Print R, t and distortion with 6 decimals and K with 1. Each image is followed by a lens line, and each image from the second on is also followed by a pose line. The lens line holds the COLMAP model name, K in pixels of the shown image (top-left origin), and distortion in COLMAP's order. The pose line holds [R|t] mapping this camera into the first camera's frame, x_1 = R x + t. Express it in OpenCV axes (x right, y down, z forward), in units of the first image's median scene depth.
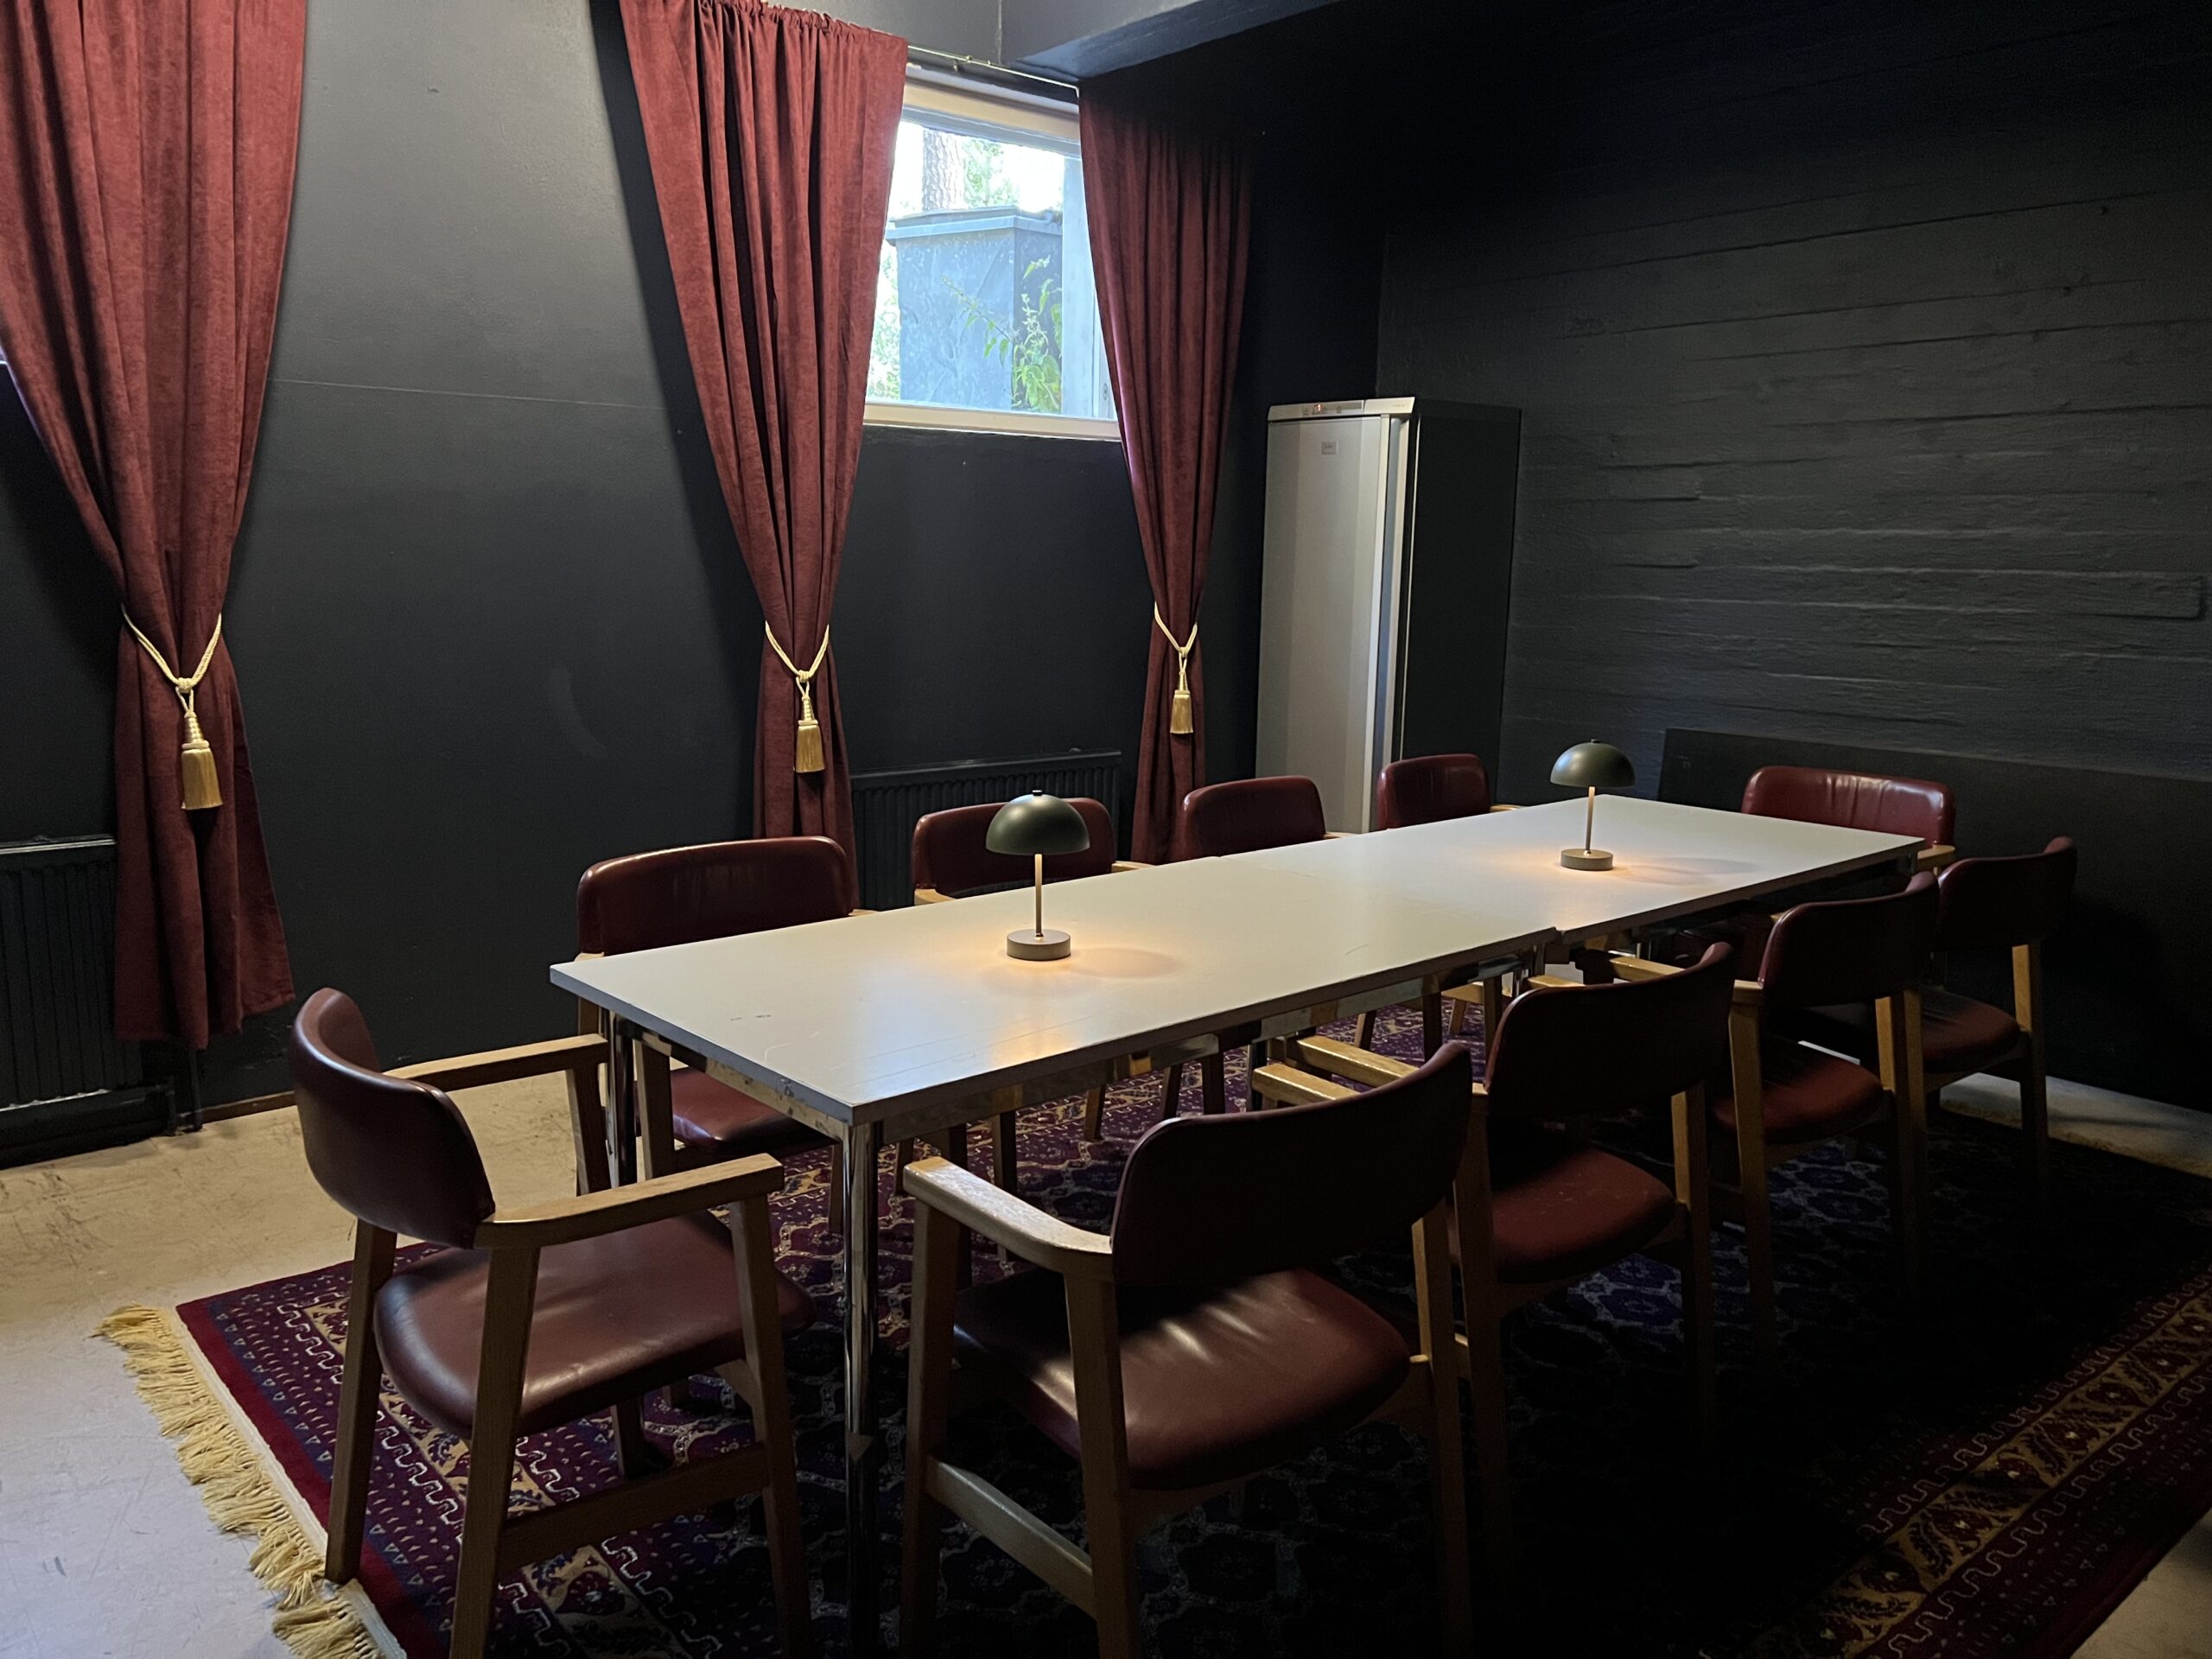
lens RADIAL K [[1678.2, 0, 1106.0], [0, 1678.2, 829.5], [0, 0, 1]] dist [0.038292, -0.006758]
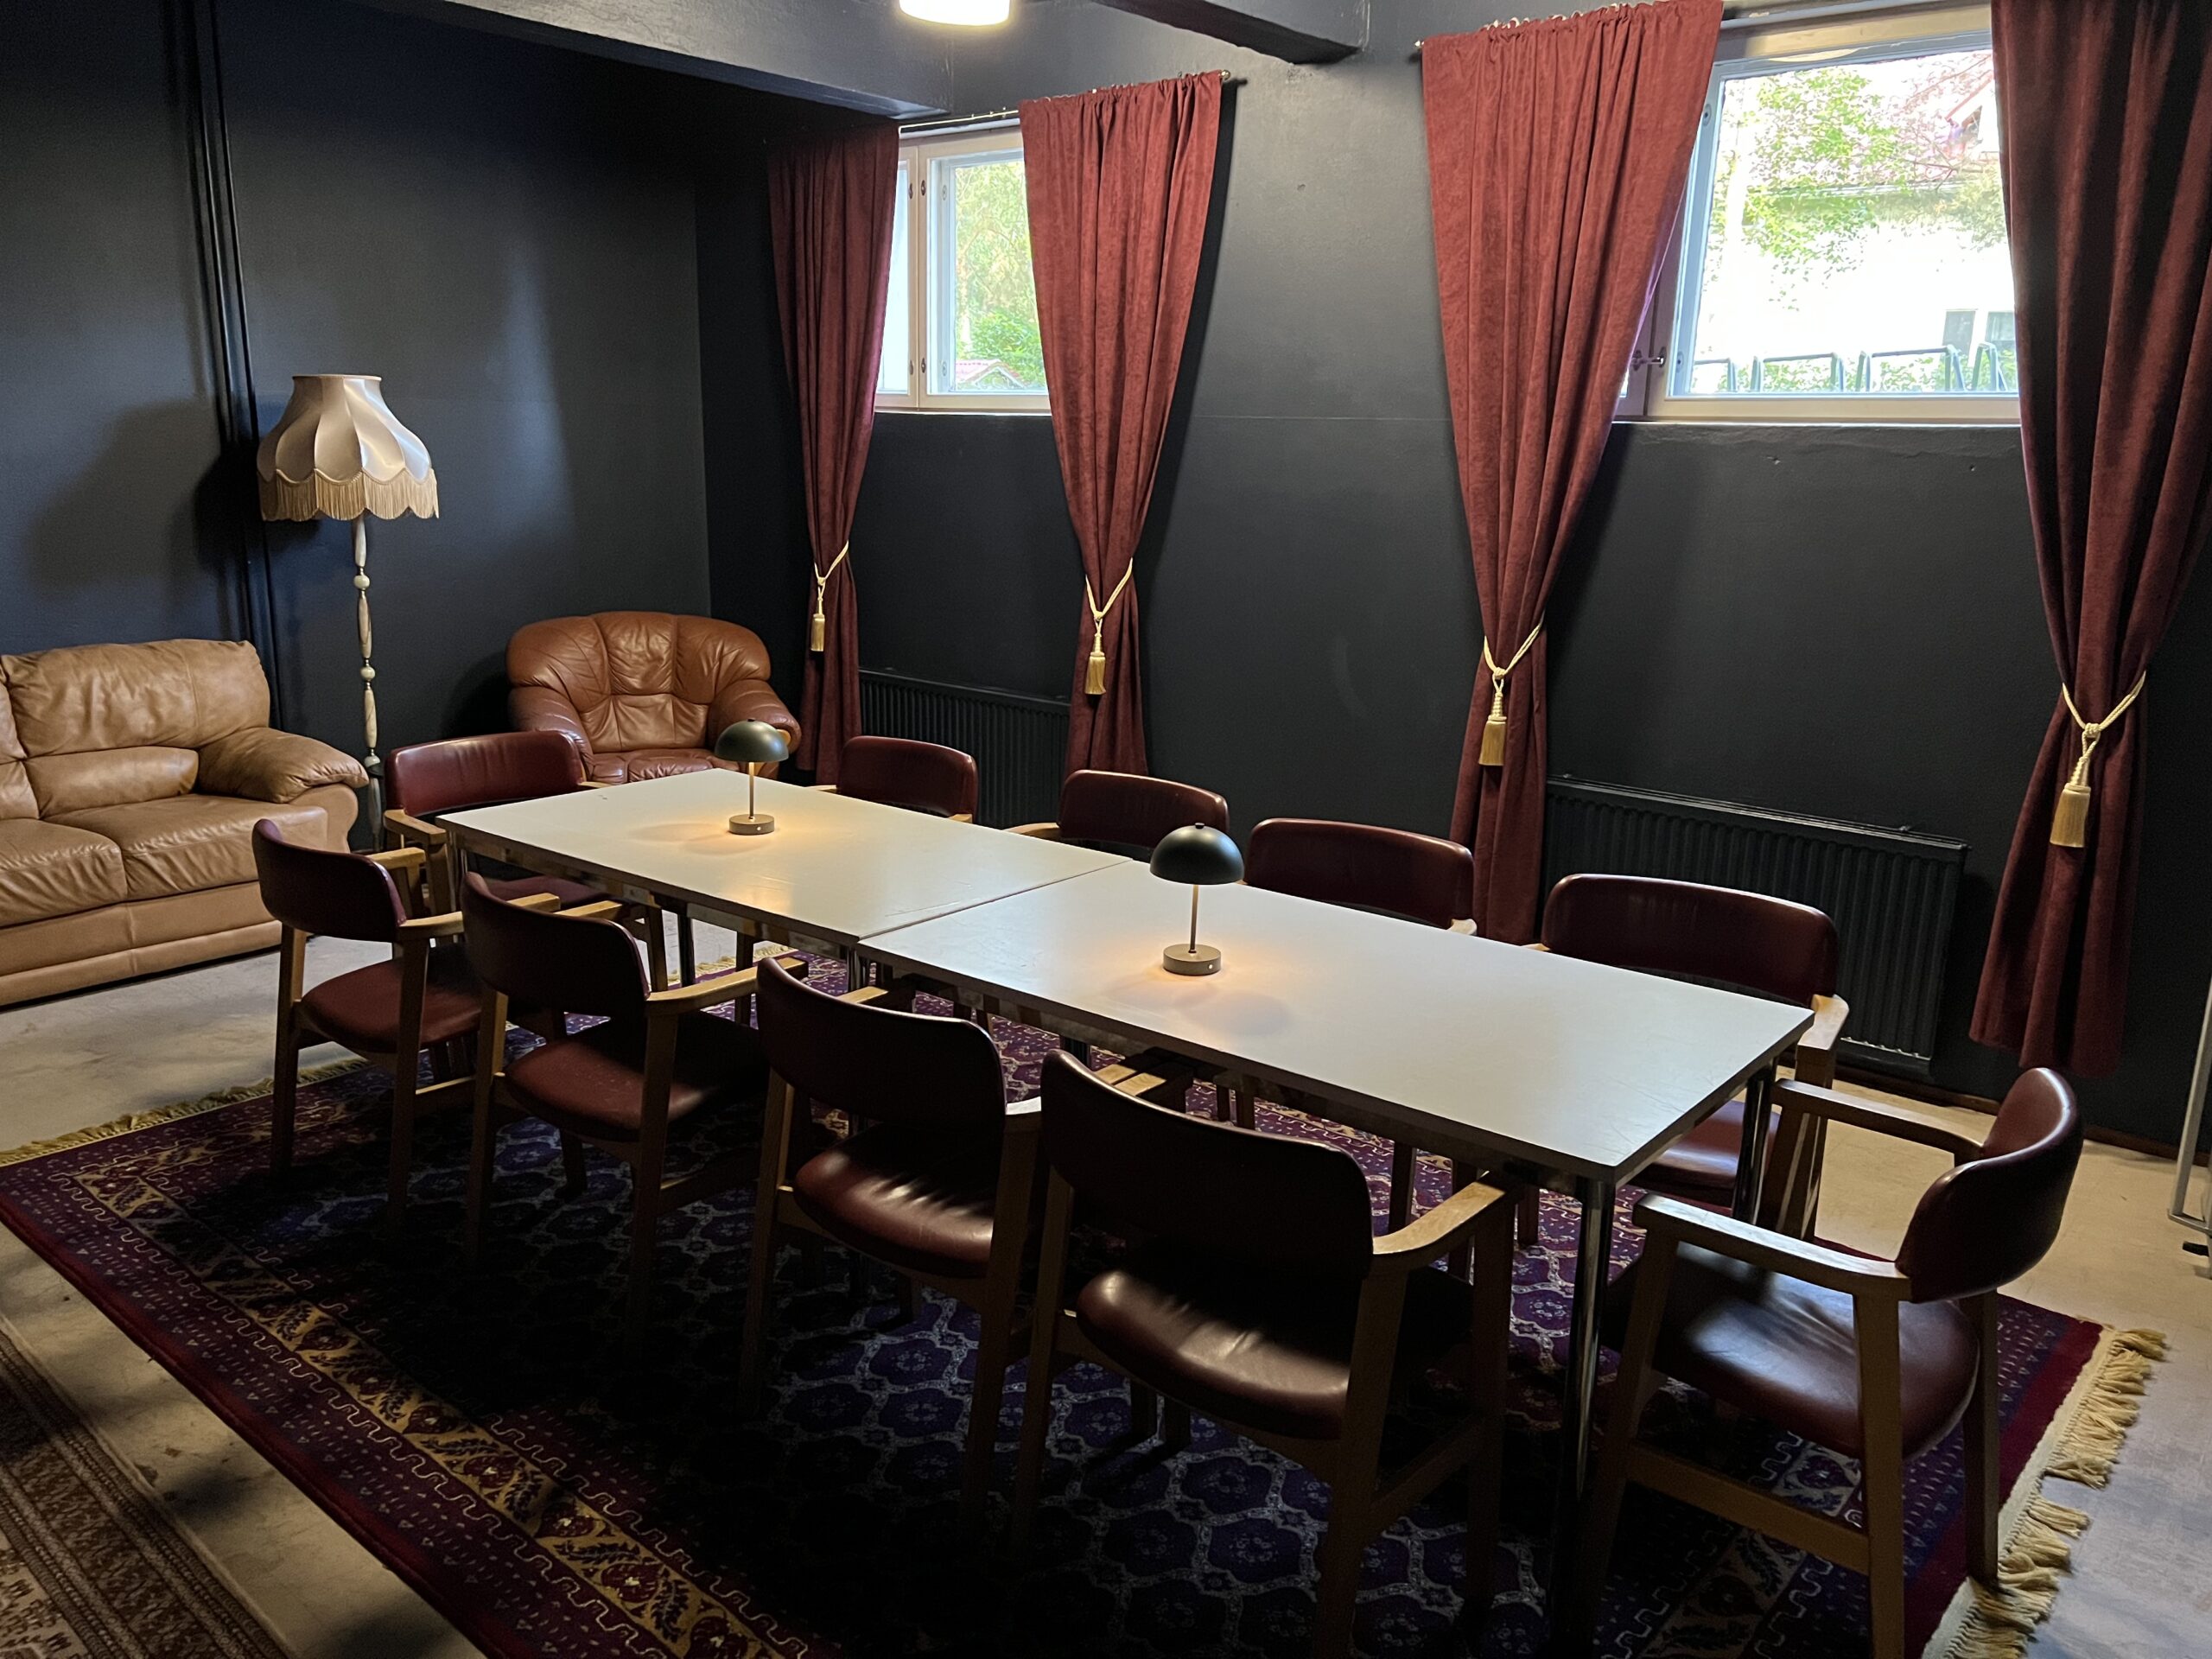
lens RADIAL K [[1639.1, 0, 1106.0], [0, 1639.1, 829.5], [0, 0, 1]] dist [-0.000878, -0.004165]
pose [[0.156630, 0.207760, -0.965558, 0.827035], [-0.191390, 0.965478, 0.176696, -0.138137], [0.968936, 0.157123, 0.190986, 0.621648]]
